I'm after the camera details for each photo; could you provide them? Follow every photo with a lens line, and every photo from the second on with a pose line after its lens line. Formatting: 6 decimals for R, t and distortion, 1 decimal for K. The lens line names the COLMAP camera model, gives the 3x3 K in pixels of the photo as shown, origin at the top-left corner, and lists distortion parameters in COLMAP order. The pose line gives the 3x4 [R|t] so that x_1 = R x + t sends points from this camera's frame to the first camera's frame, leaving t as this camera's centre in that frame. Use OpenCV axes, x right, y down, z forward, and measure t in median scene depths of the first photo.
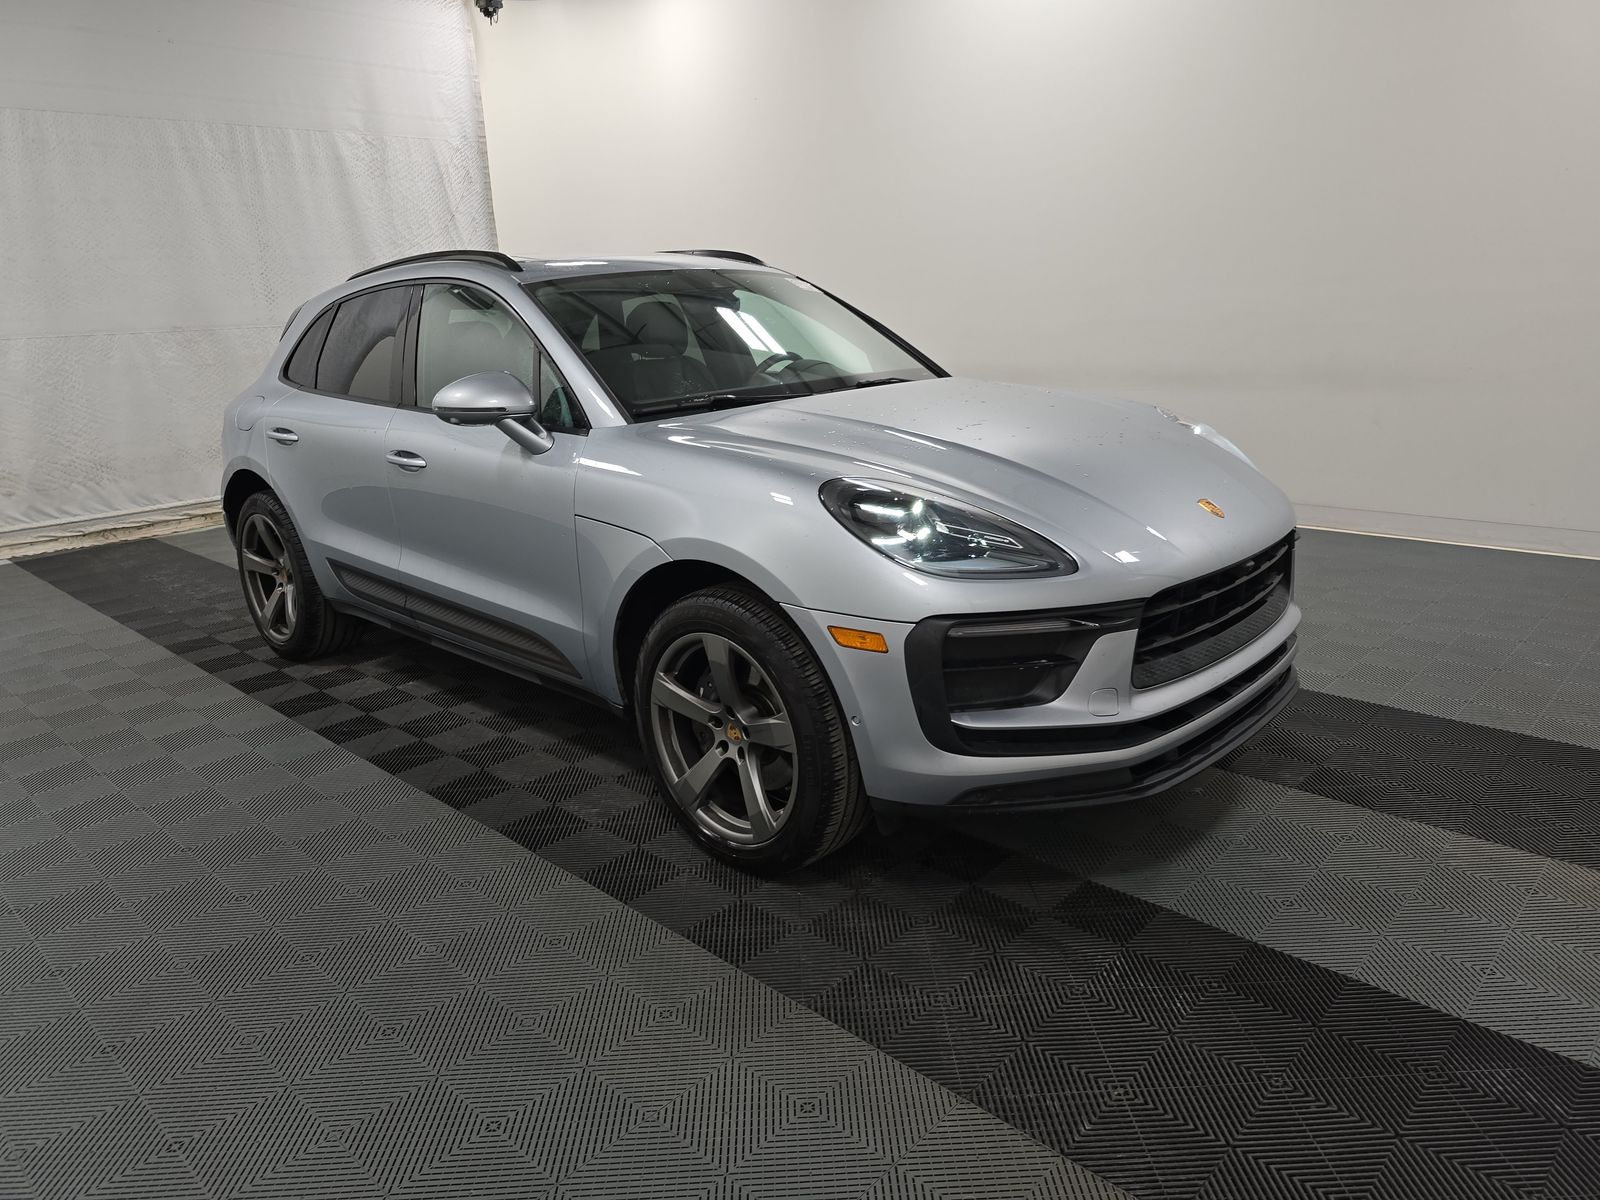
lens RADIAL K [[1074.1, 0, 800.4], [0, 1074.1, 599.9], [0, 0, 1]] dist [0.006806, 0.001883]
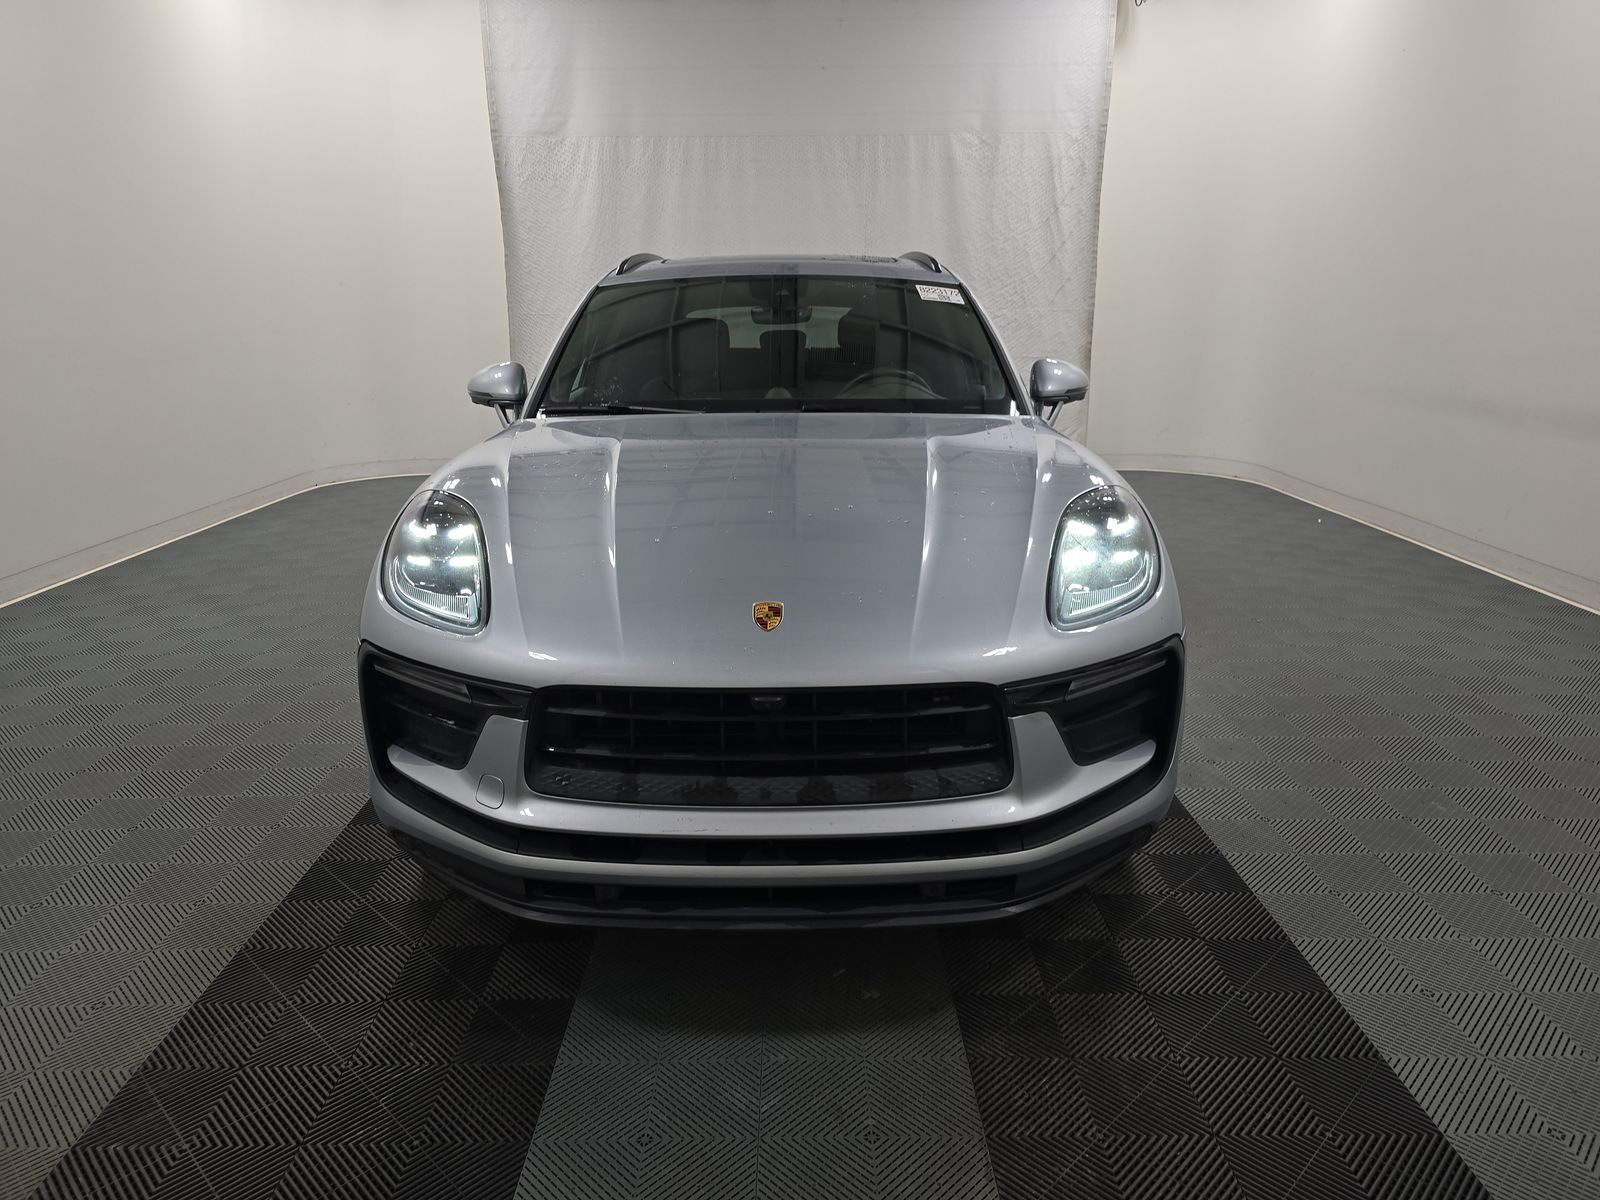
lens RADIAL K [[1074.1, 0, 803.6], [0, 1074.1, 605.7], [0, 0, 1]] dist [0.006806, 0.001883]
pose [[0.687567, 0.227612, -0.689525, 0.308603], [-0.215264, 0.970807, 0.105811, -0.059241], [0.693479, 0.075678, 0.716491, 0.163165]]
